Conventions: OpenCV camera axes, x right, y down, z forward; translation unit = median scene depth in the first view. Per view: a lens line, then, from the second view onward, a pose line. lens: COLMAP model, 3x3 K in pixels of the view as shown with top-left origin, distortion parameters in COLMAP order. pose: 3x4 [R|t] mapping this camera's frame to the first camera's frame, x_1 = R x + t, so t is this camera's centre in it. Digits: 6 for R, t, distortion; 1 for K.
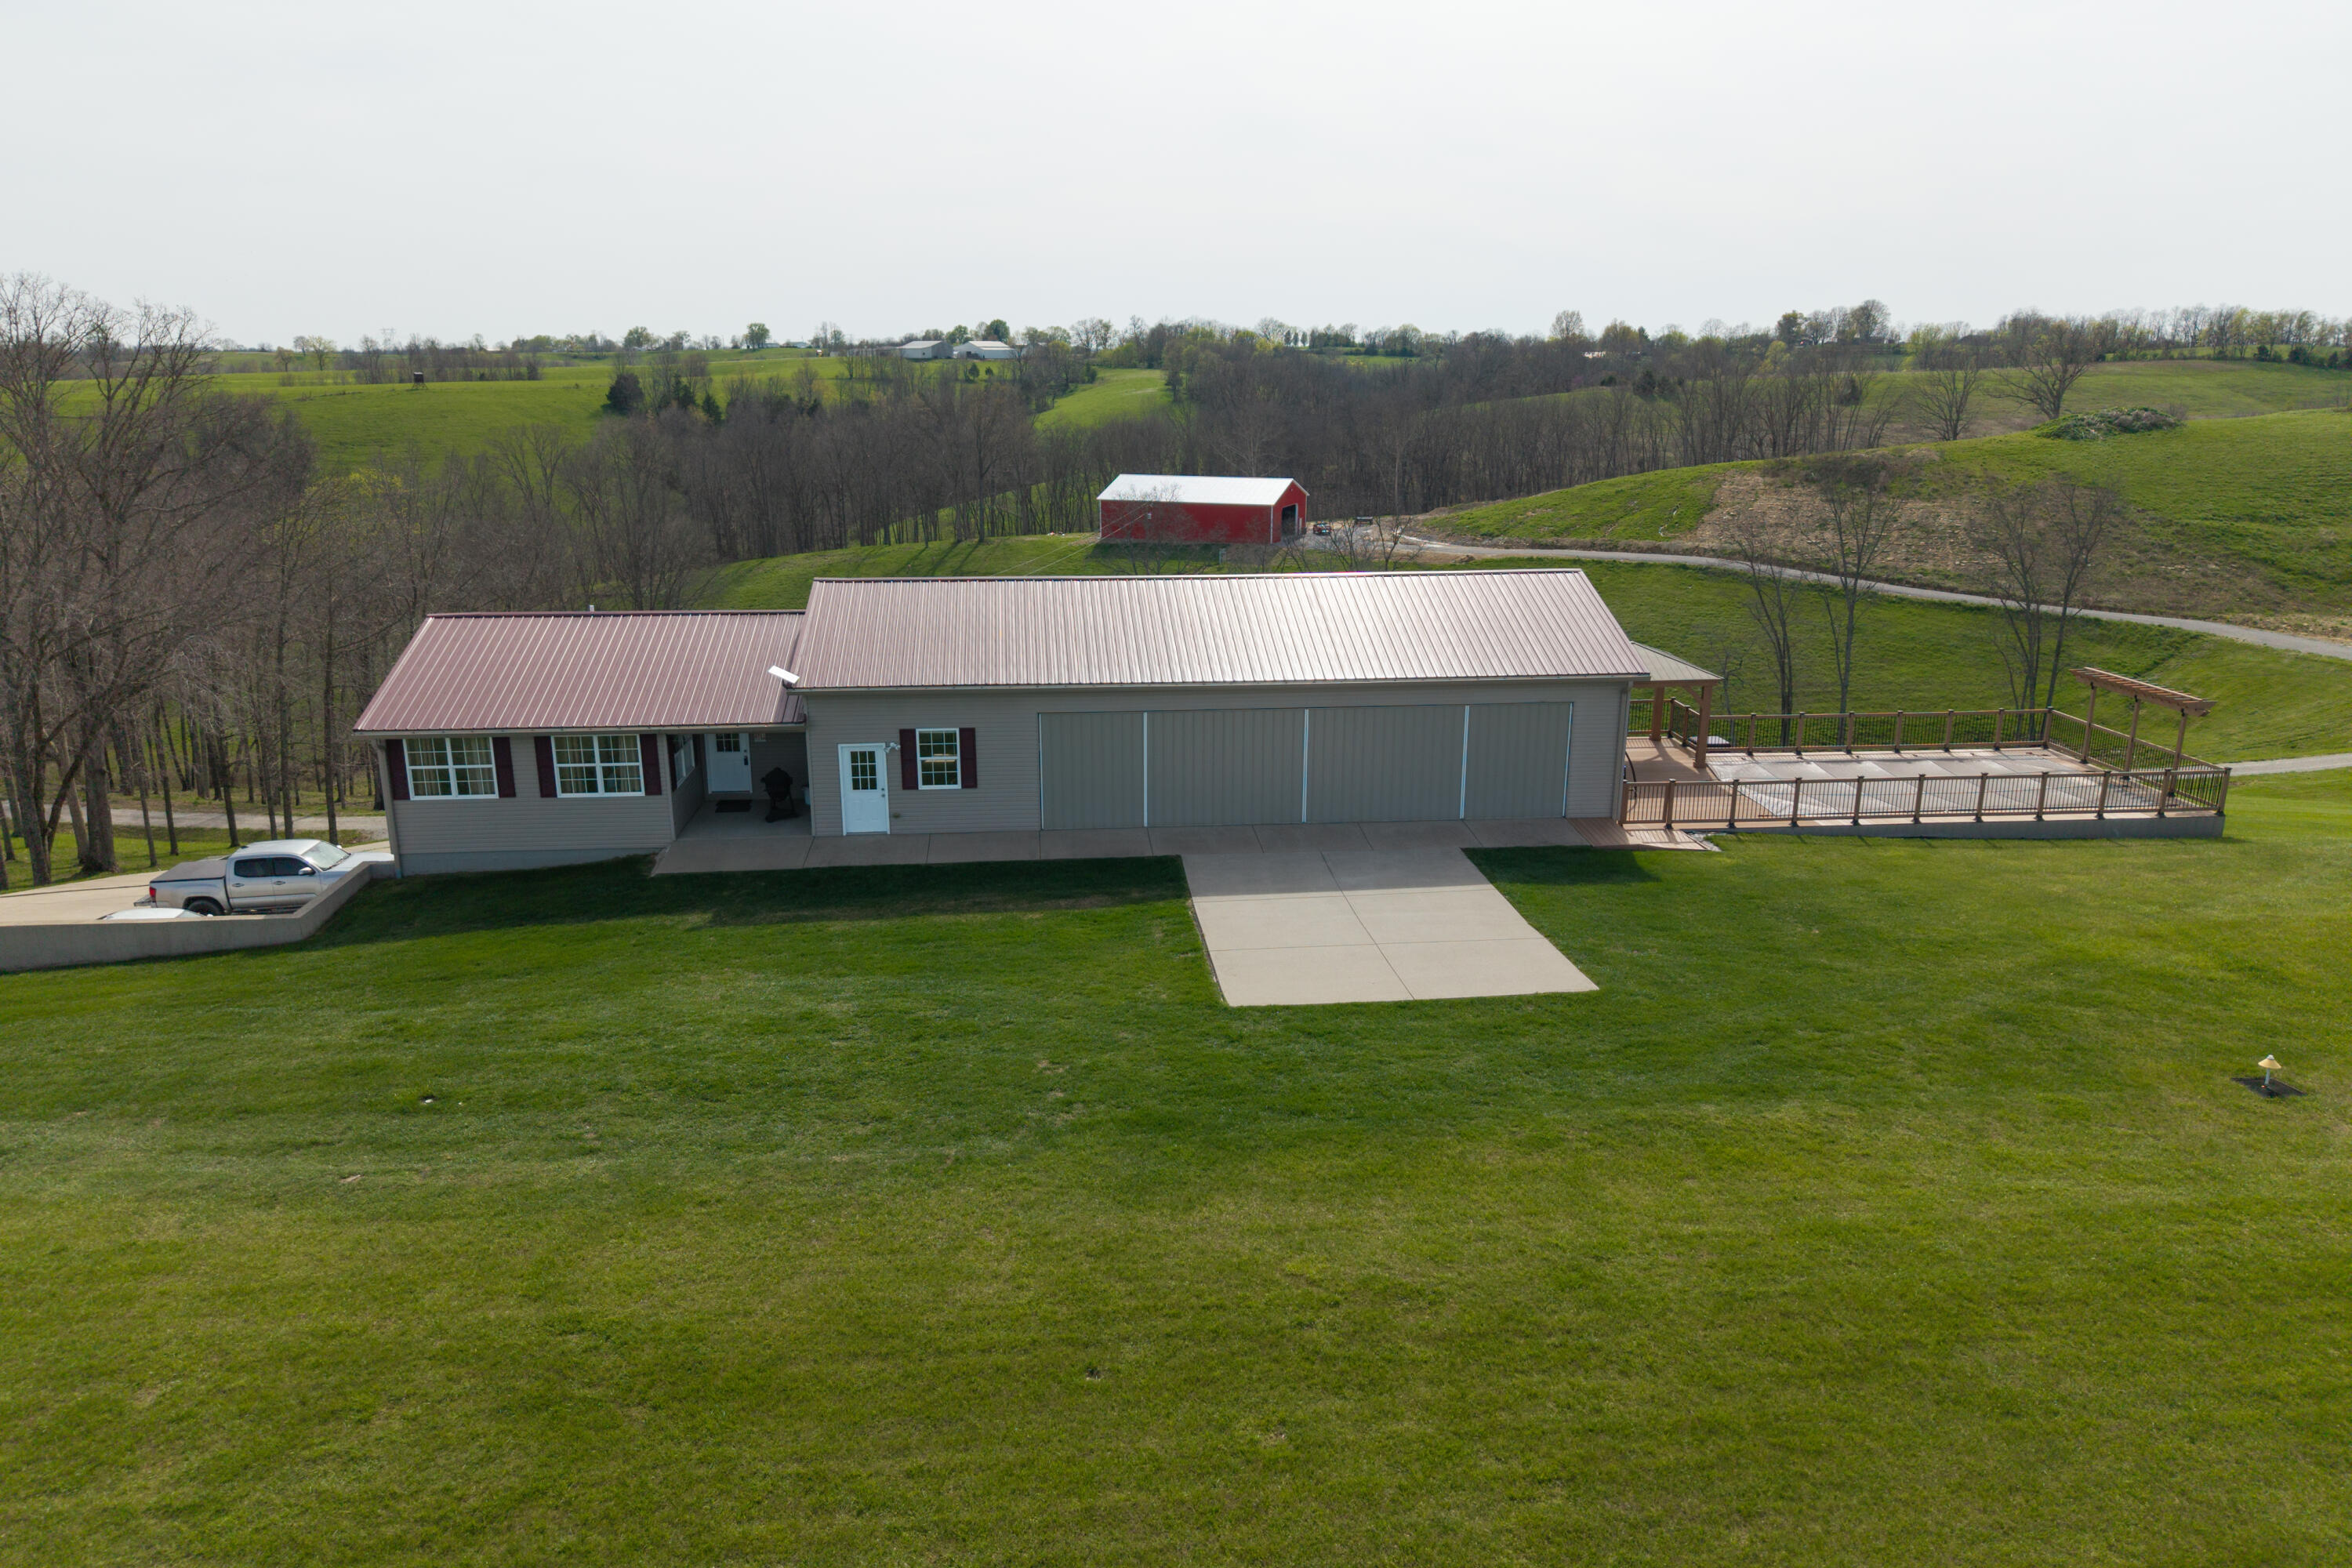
lens RADIAL K [[1570.1, 0, 1173.7], [0, 1570.1, 802.0], [0, 0, 1]] dist [0.024279, -0.026716]
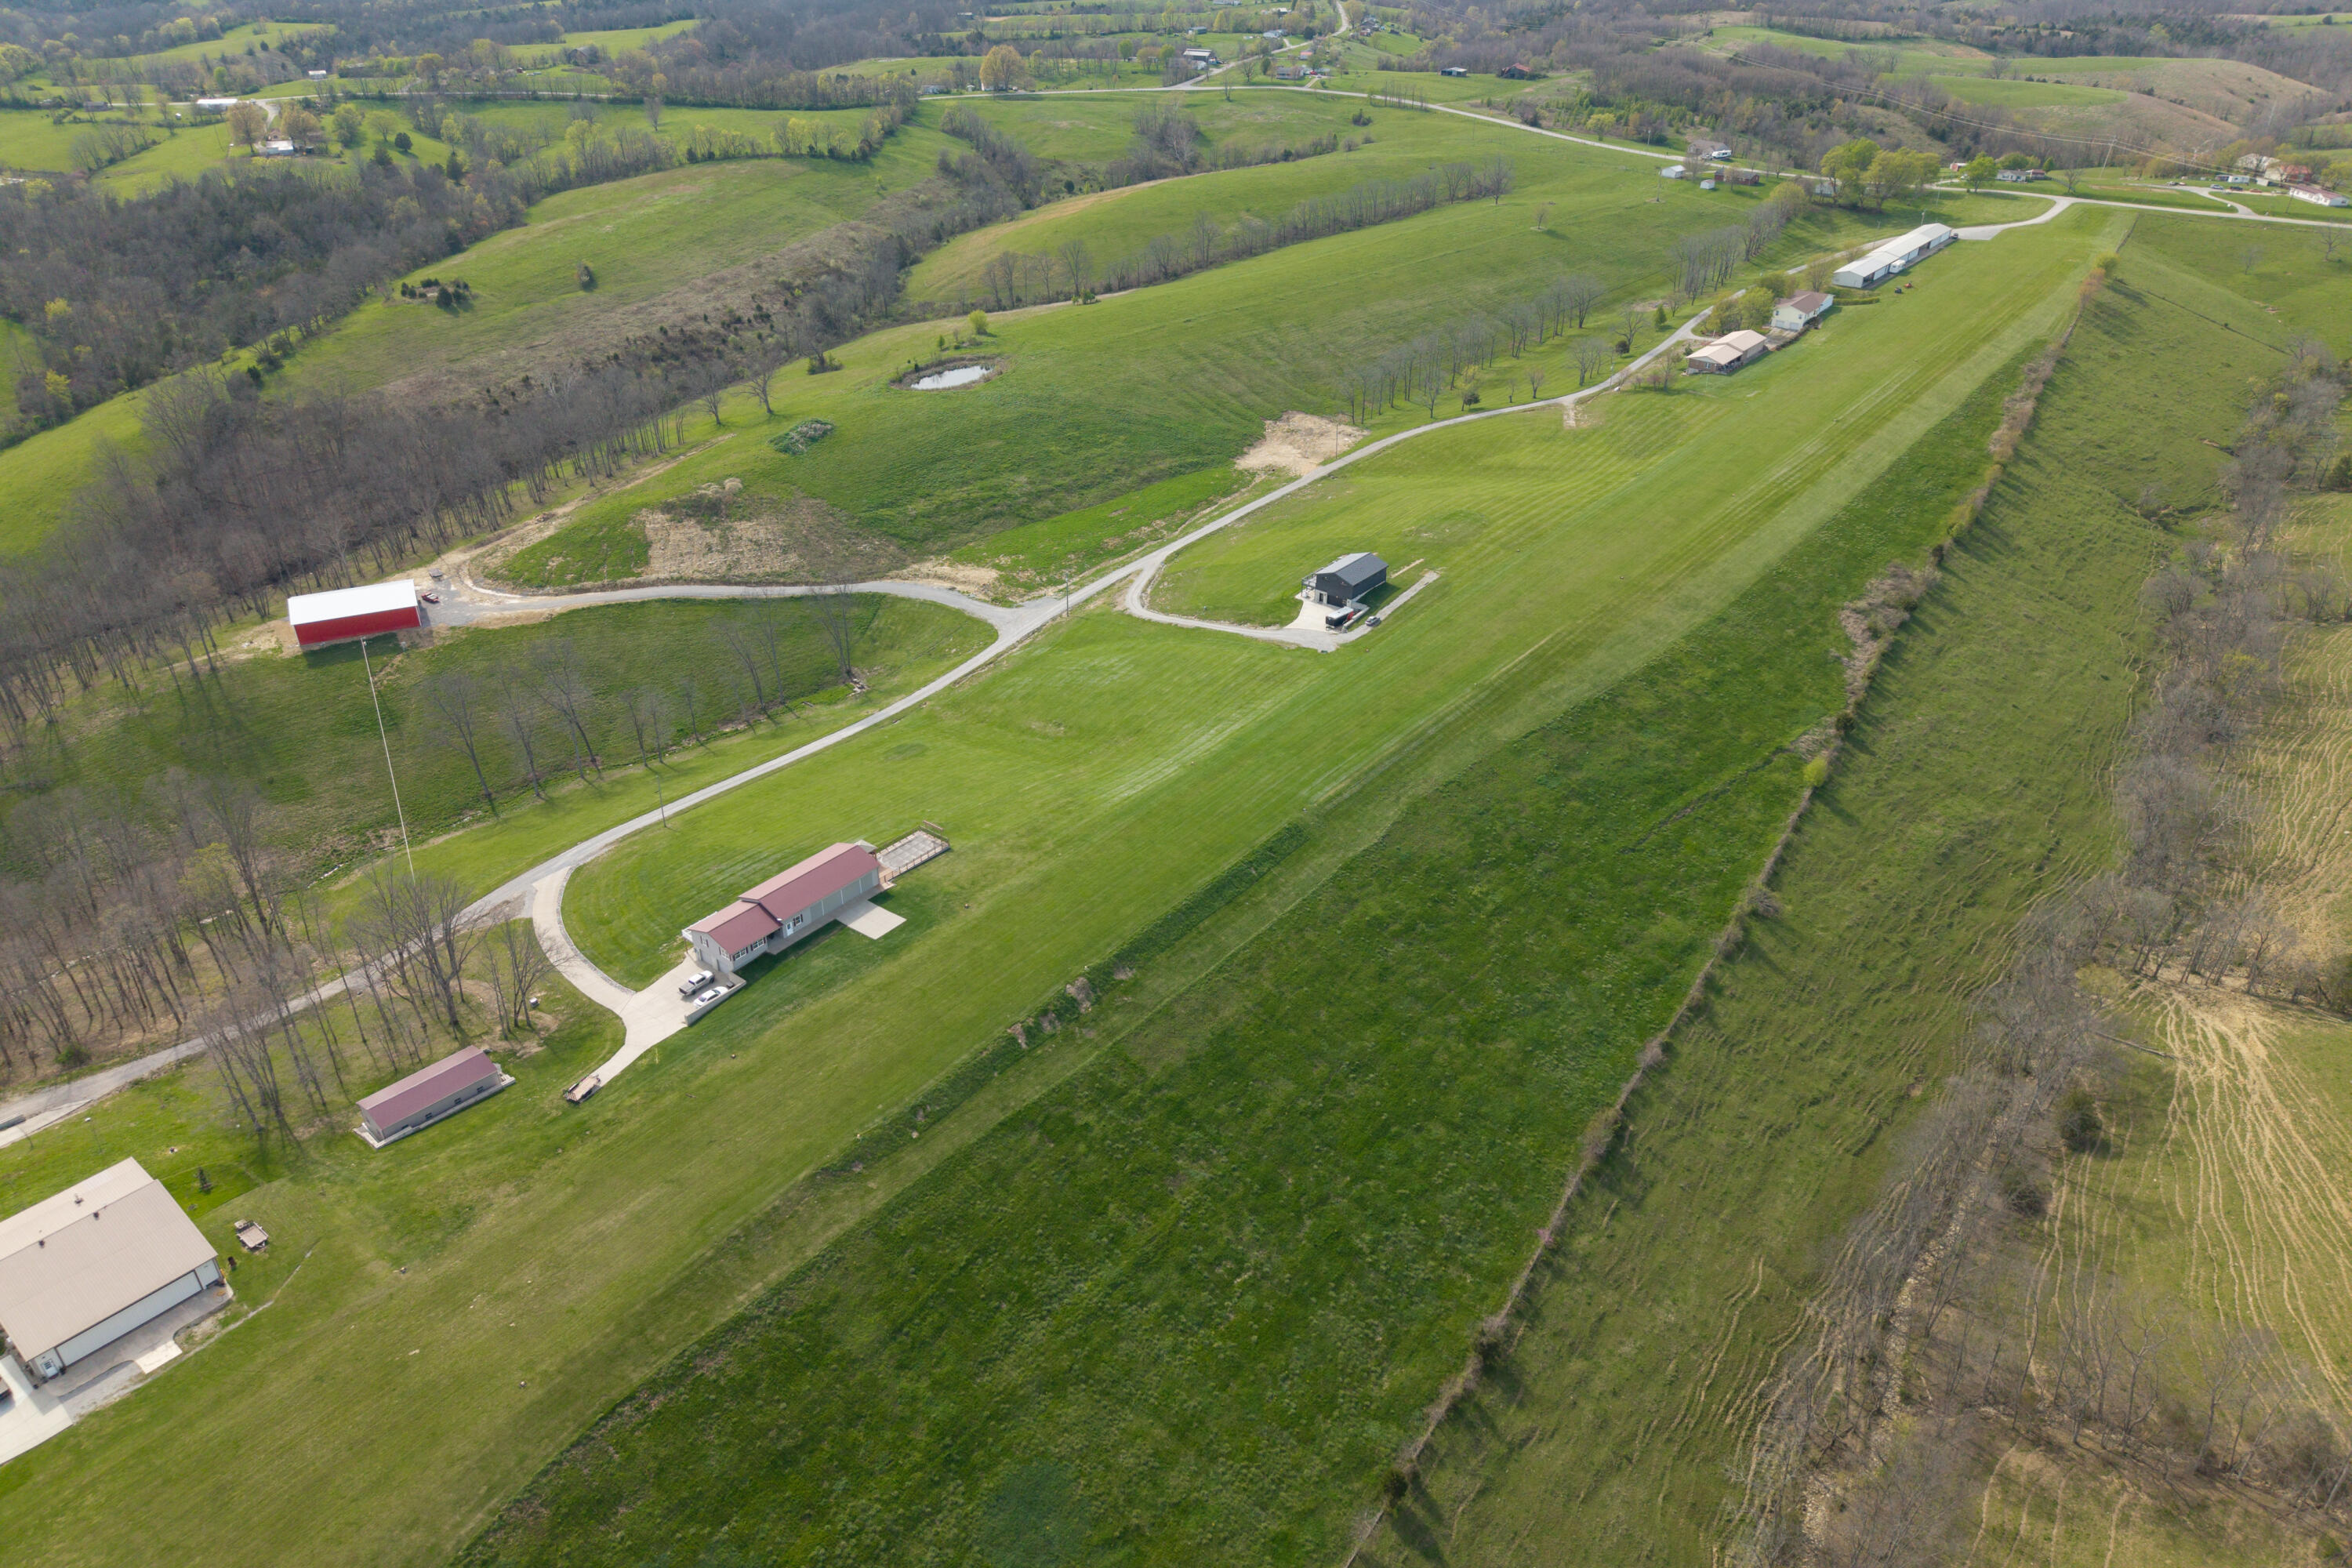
lens RADIAL K [[1570.1, 0, 1186.3], [0, 1570.1, 787.5], [0, 0, 1]] dist [0.024279, -0.026716]
pose [[0.683309, -0.367142, 0.631107, -2.416528], [0.186660, 0.923494, 0.335138, -1.976168], [-0.705867, -0.111200, 0.699562, -3.808912]]
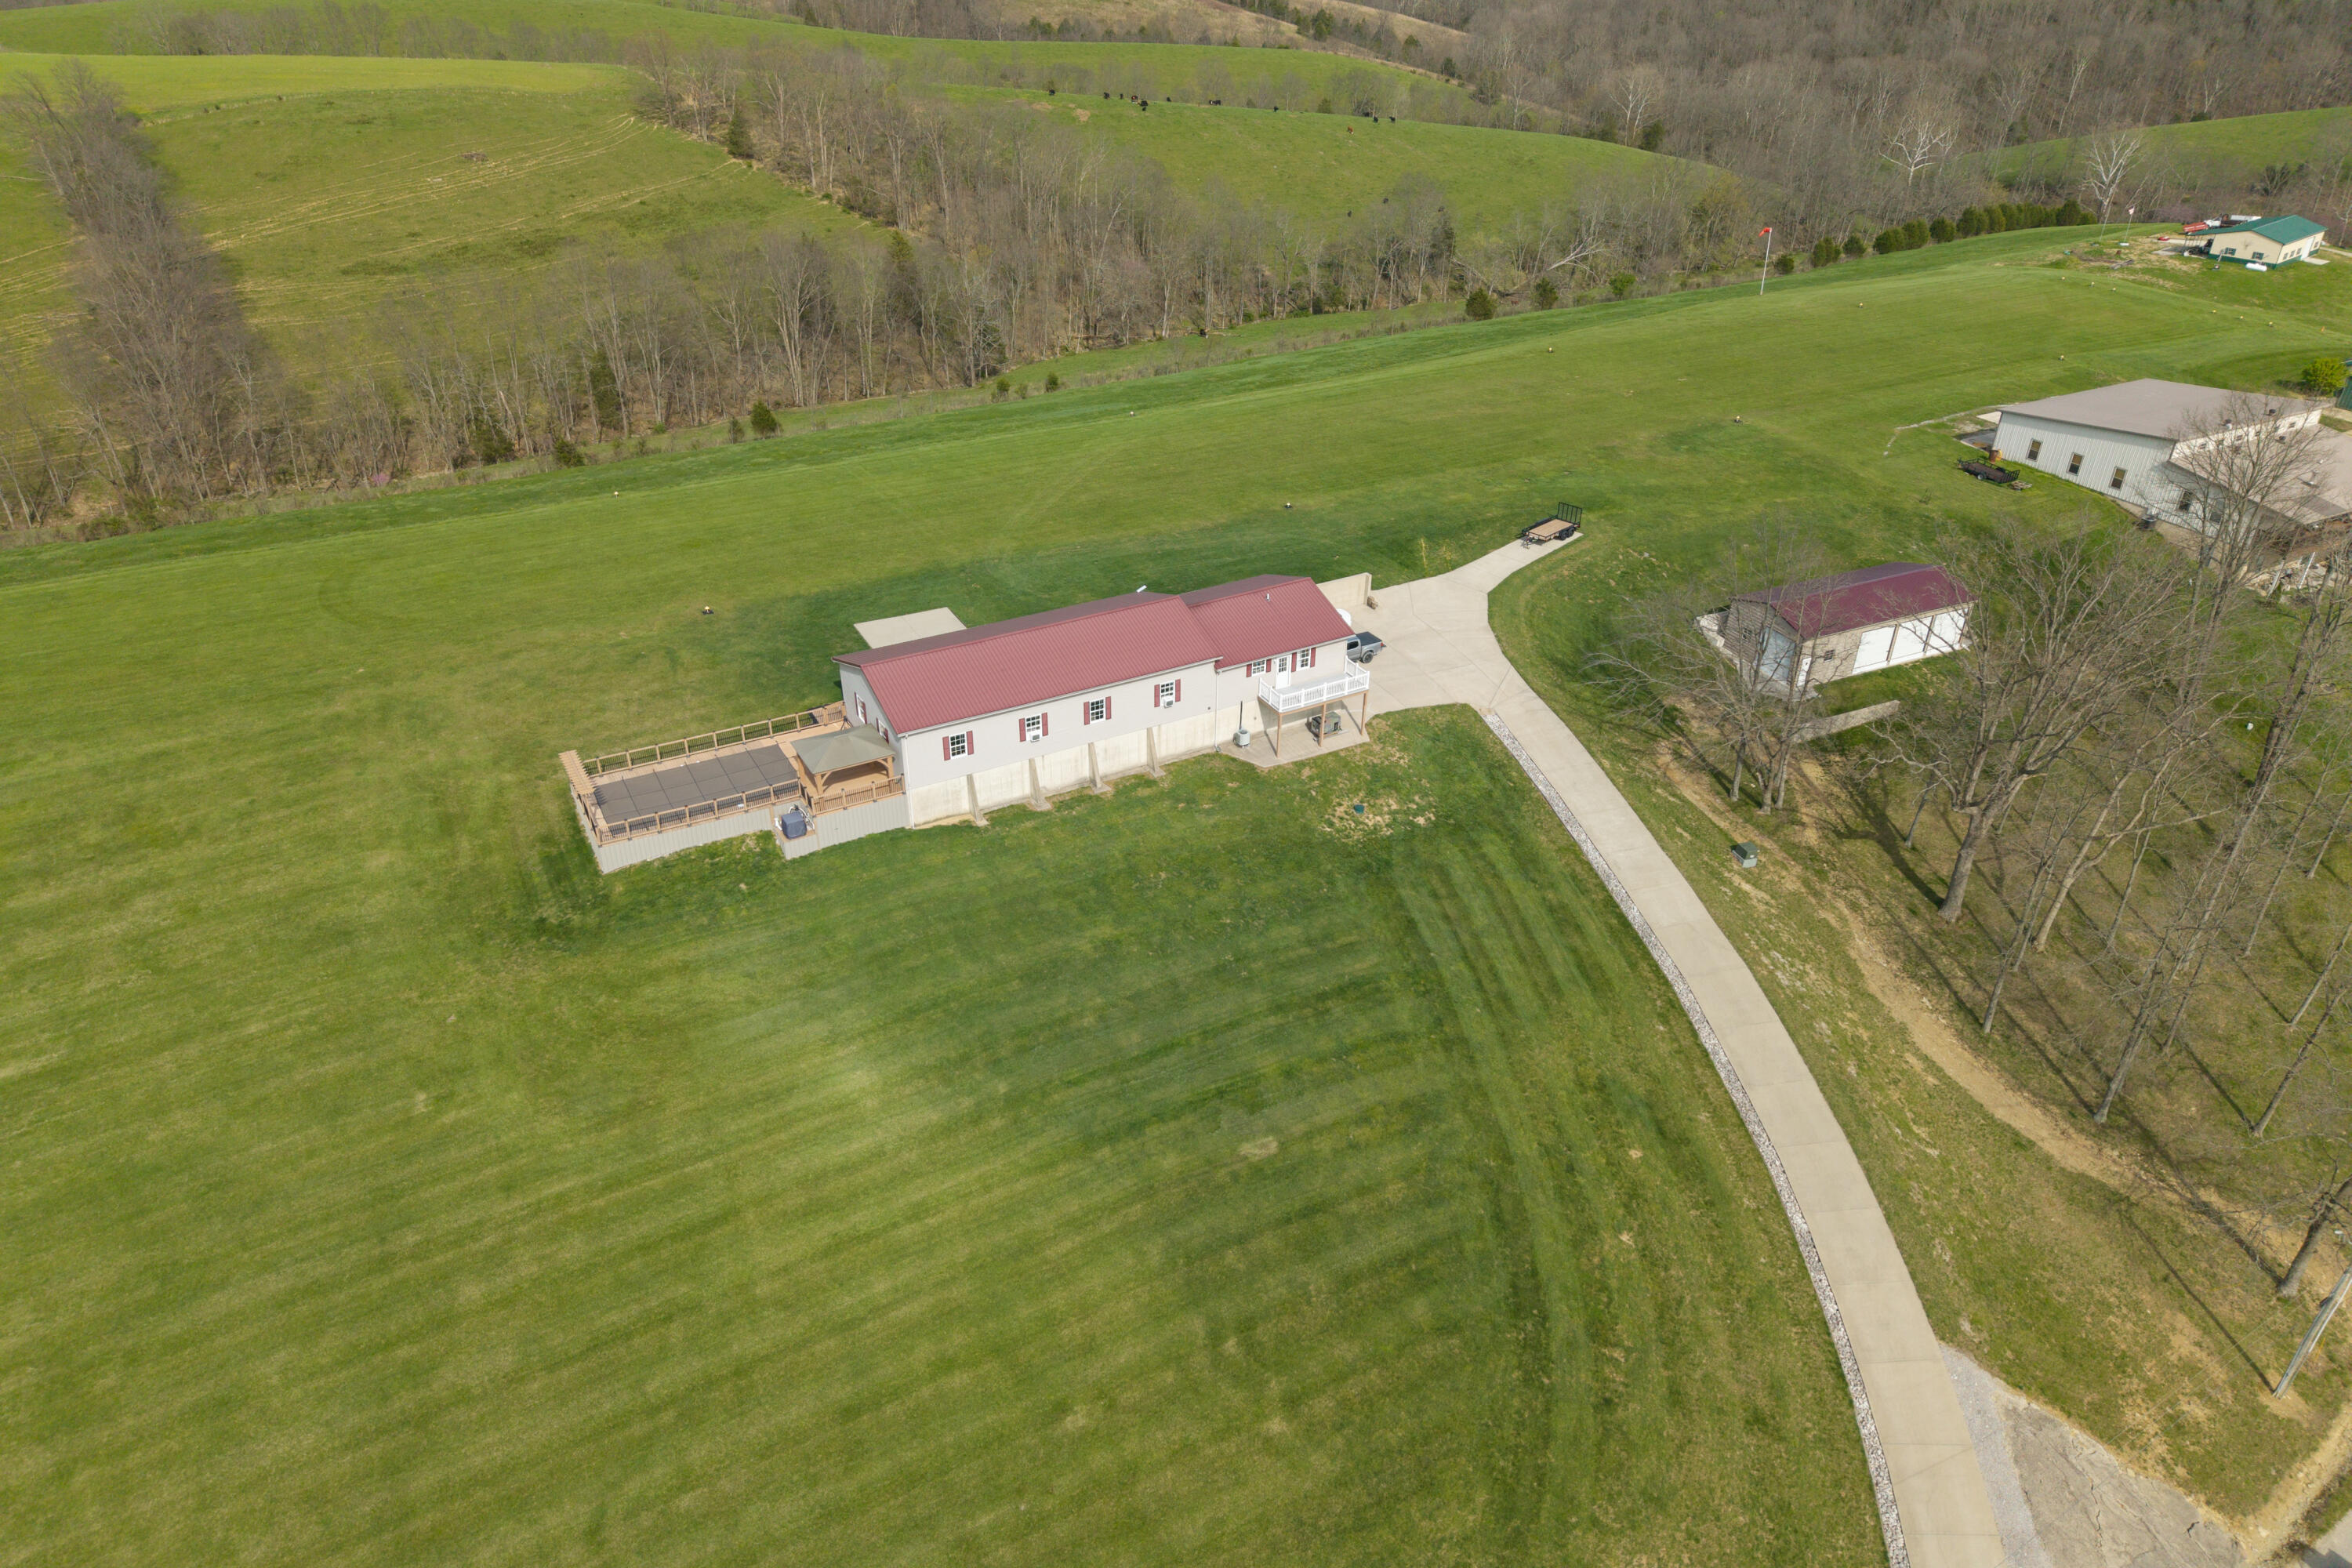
lens RADIAL K [[1570.1, 0, 1174.0], [0, 1570.1, 796.9], [0, 0, 1]] dist [0.024279, -0.026716]
pose [[-0.909610, 0.211534, -0.357580, 0.592346], [-0.116306, 0.696615, 0.707955, -1.389497], [0.398852, 0.685552, -0.609045, 2.294003]]
